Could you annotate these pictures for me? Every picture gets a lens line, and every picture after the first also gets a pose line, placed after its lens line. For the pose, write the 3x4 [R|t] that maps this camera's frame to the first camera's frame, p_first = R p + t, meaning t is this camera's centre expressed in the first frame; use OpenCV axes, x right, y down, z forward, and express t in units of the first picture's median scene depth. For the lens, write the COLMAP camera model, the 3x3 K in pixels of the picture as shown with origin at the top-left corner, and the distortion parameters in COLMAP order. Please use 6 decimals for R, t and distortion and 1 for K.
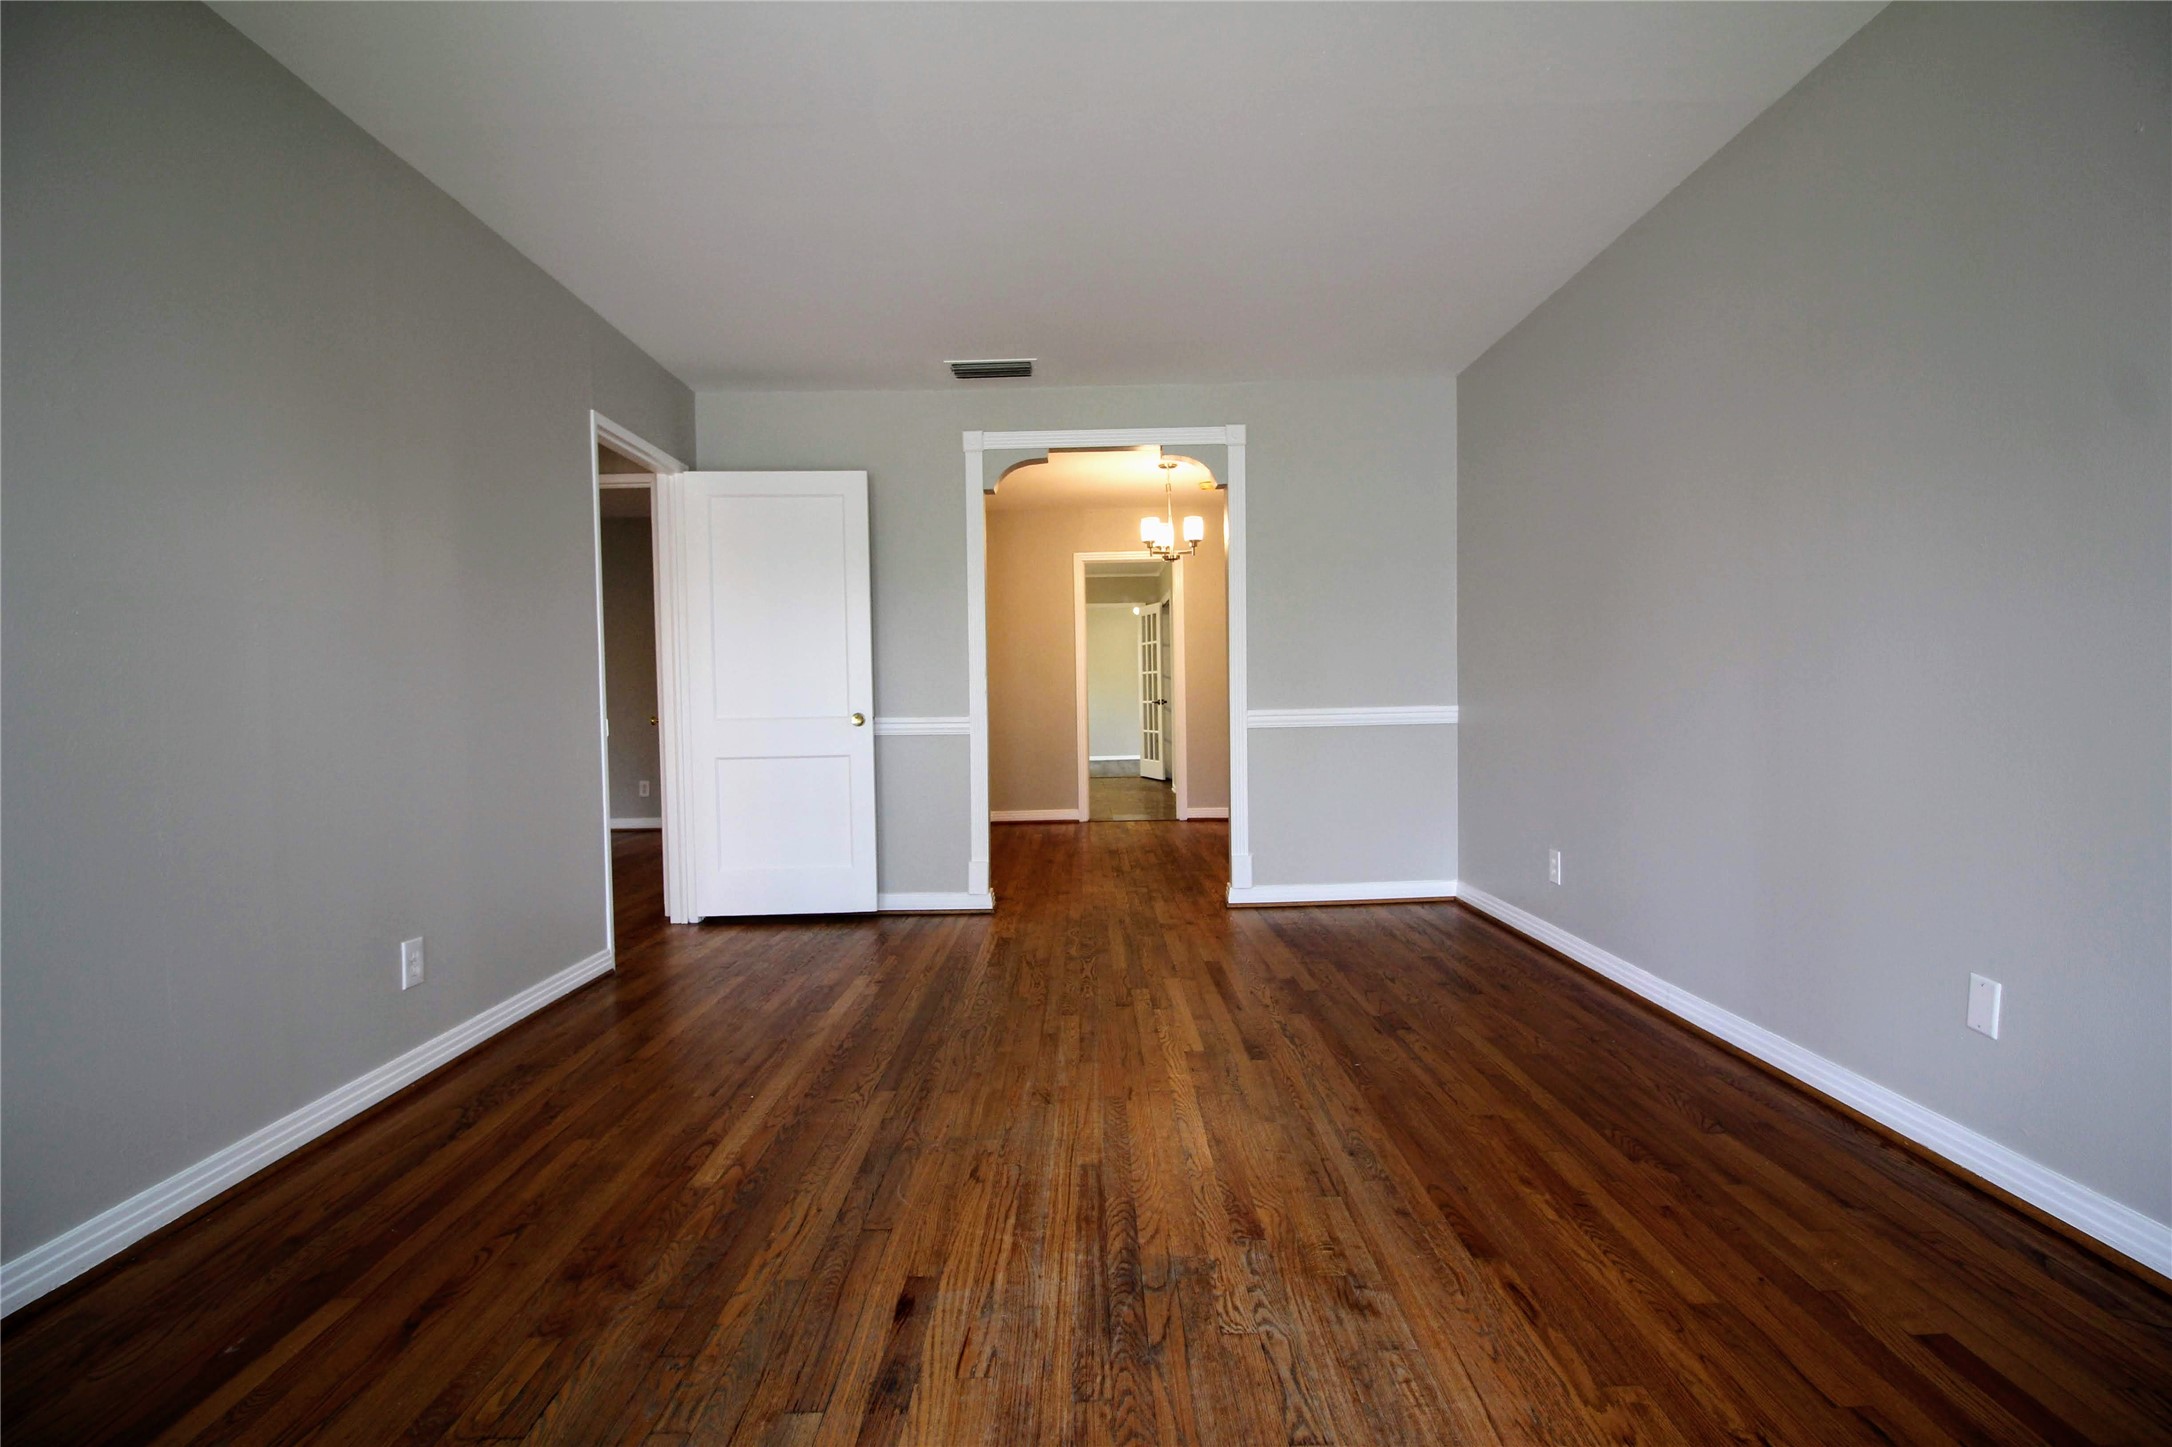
lens RADIAL K [[1046.9, 0, 1092.3], [0, 1046.9, 711.4], [0, 0, 1]] dist [-0.012002, -0.006531]
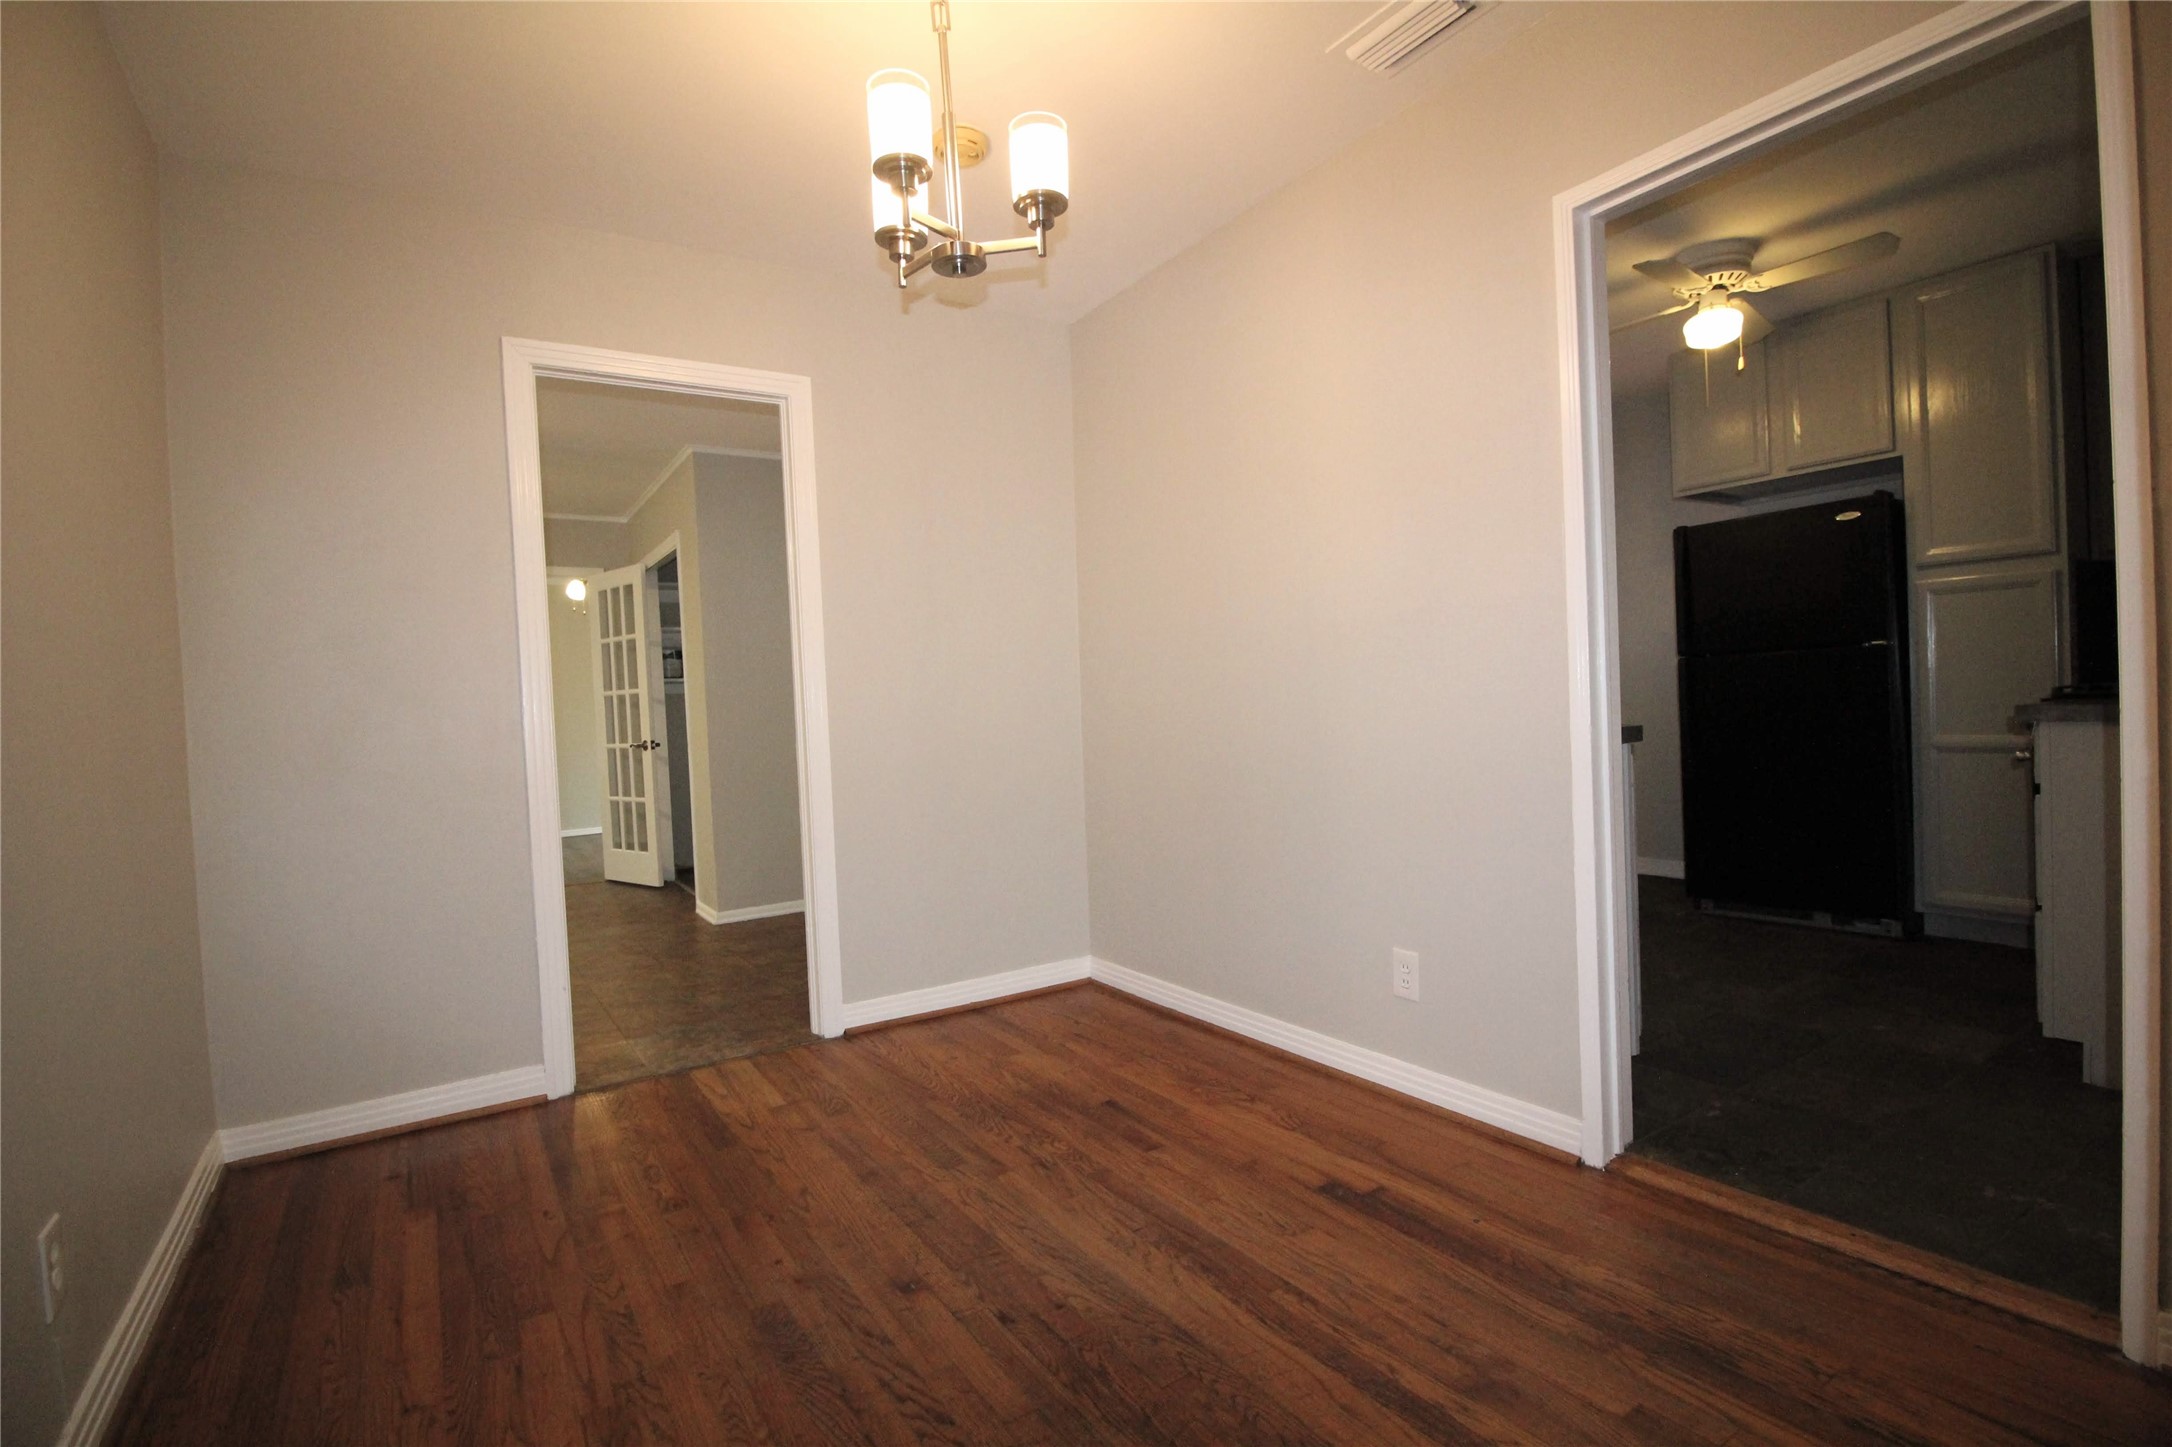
lens RADIAL K [[1046.9, 0, 1115.7], [0, 1046.9, 723.7], [0, 0, 1]] dist [-0.012002, -0.006531]
pose [[0.839145, -0.031360, 0.543004, -0.025845], [0.039789, 0.999201, -0.003782, -0.008342], [-0.542451, 0.024779, 0.839722, 0.409073]]
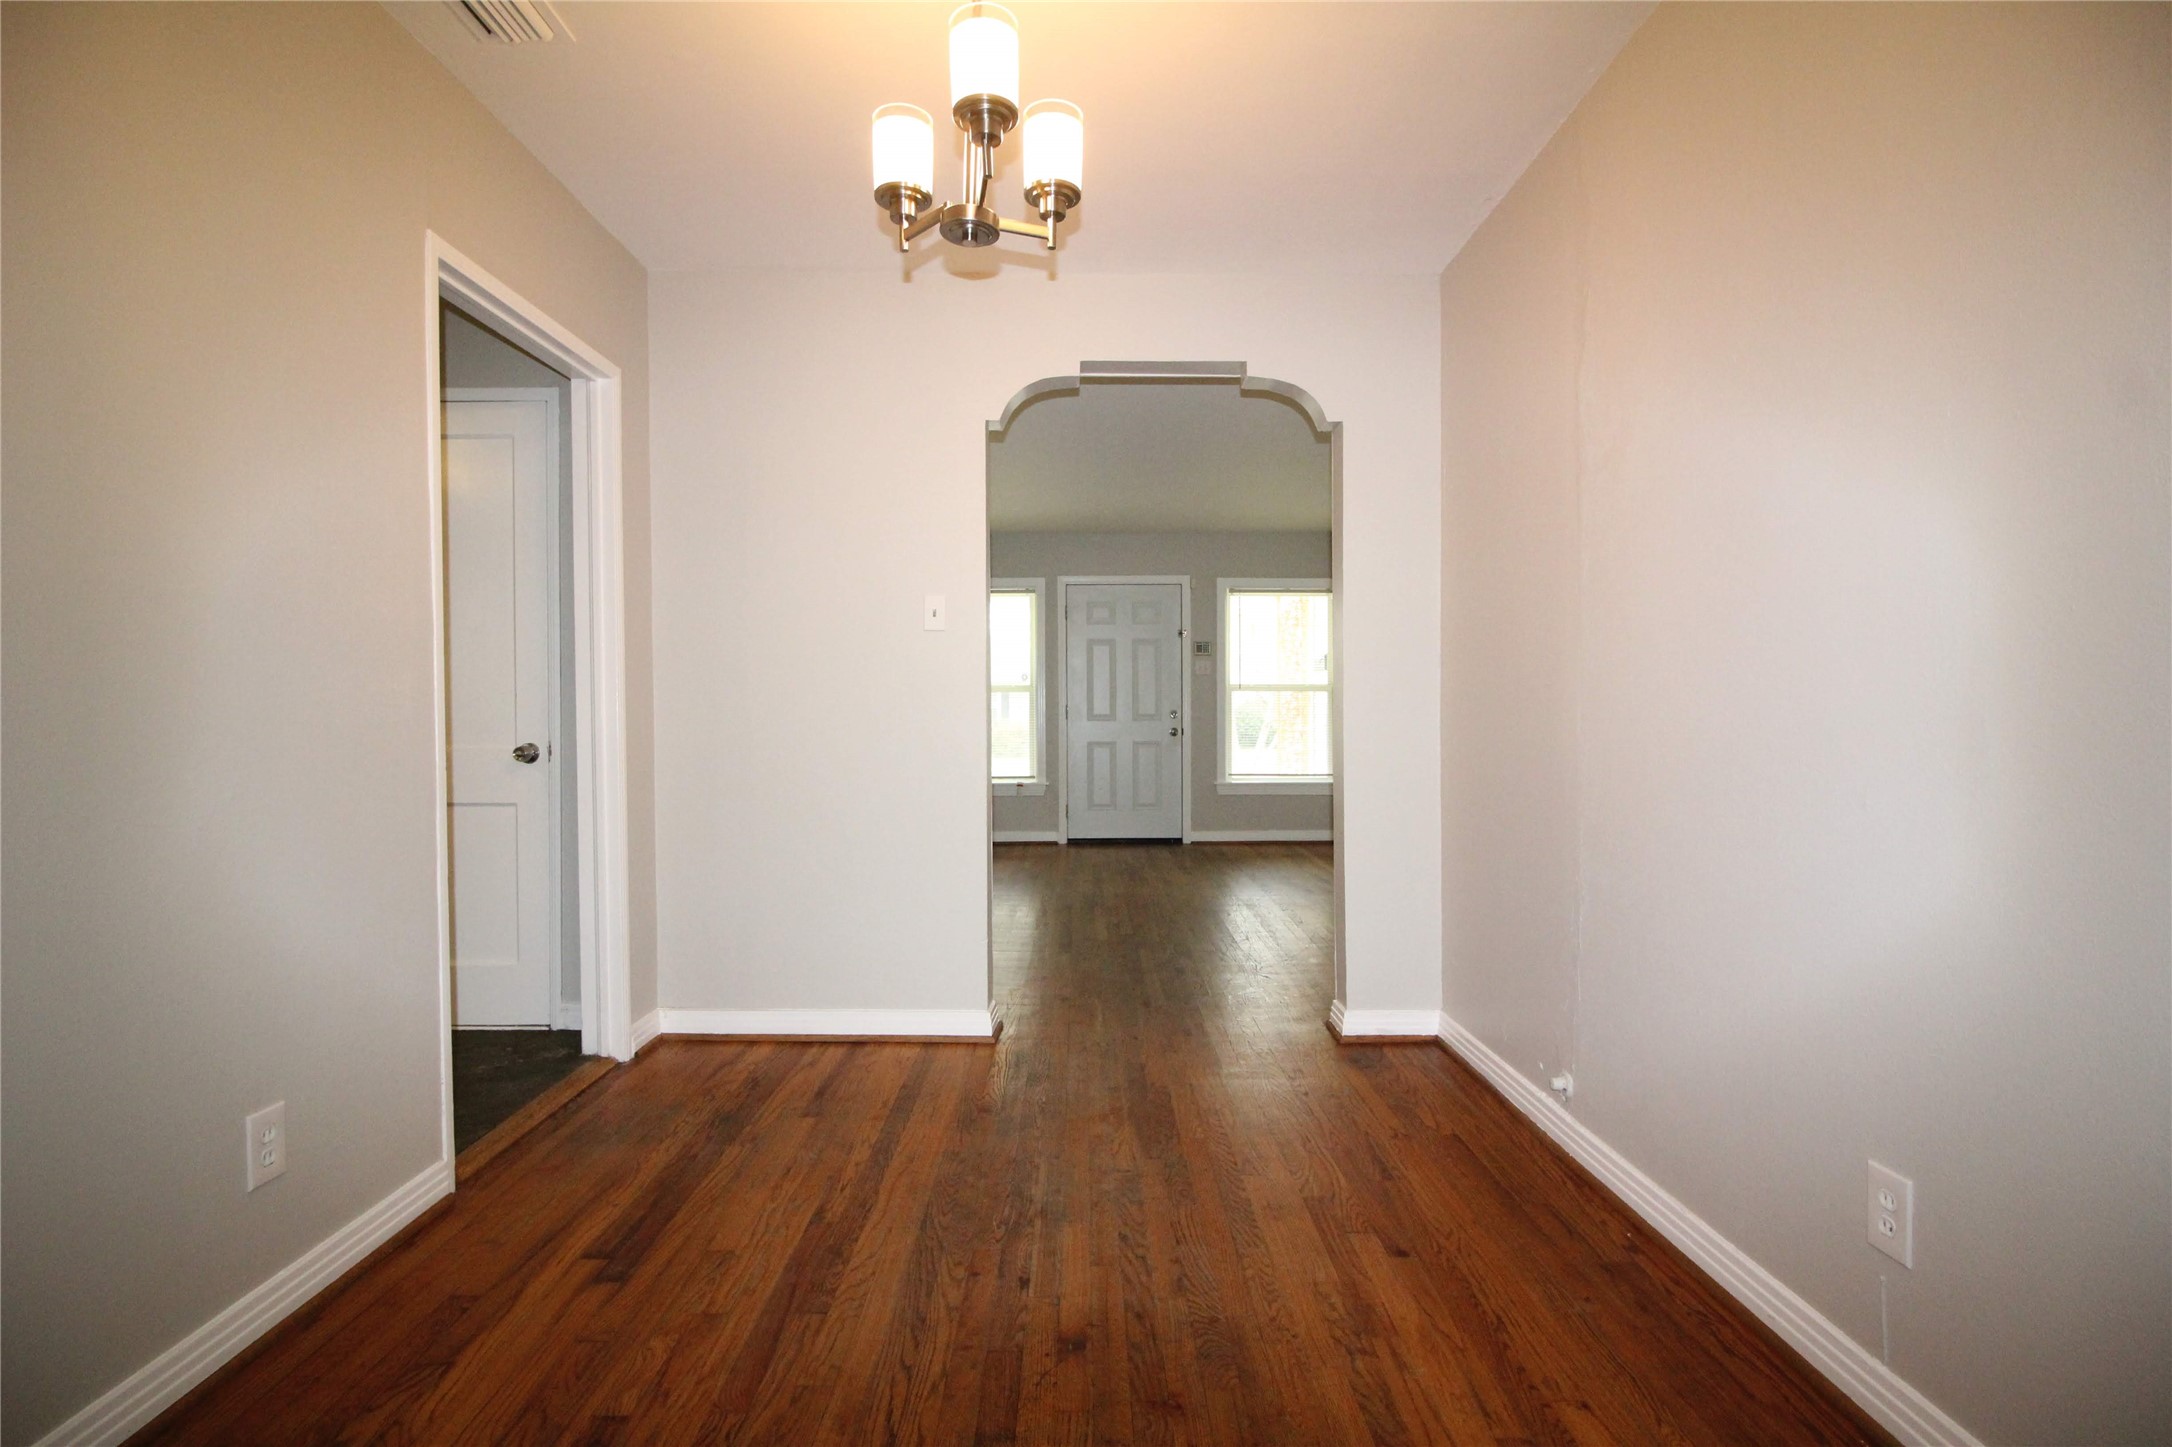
lens RADIAL K [[1046.9, 0, 1075.3], [0, 1046.9, 717.0], [0, 0, 1]] dist [-0.012002, -0.006531]
pose [[-0.999695, 0.020915, 0.013142, 0.027221], [0.021192, 0.999549, 0.021282, -0.014360], [-0.012690, 0.021554, -0.999687, 0.702319]]
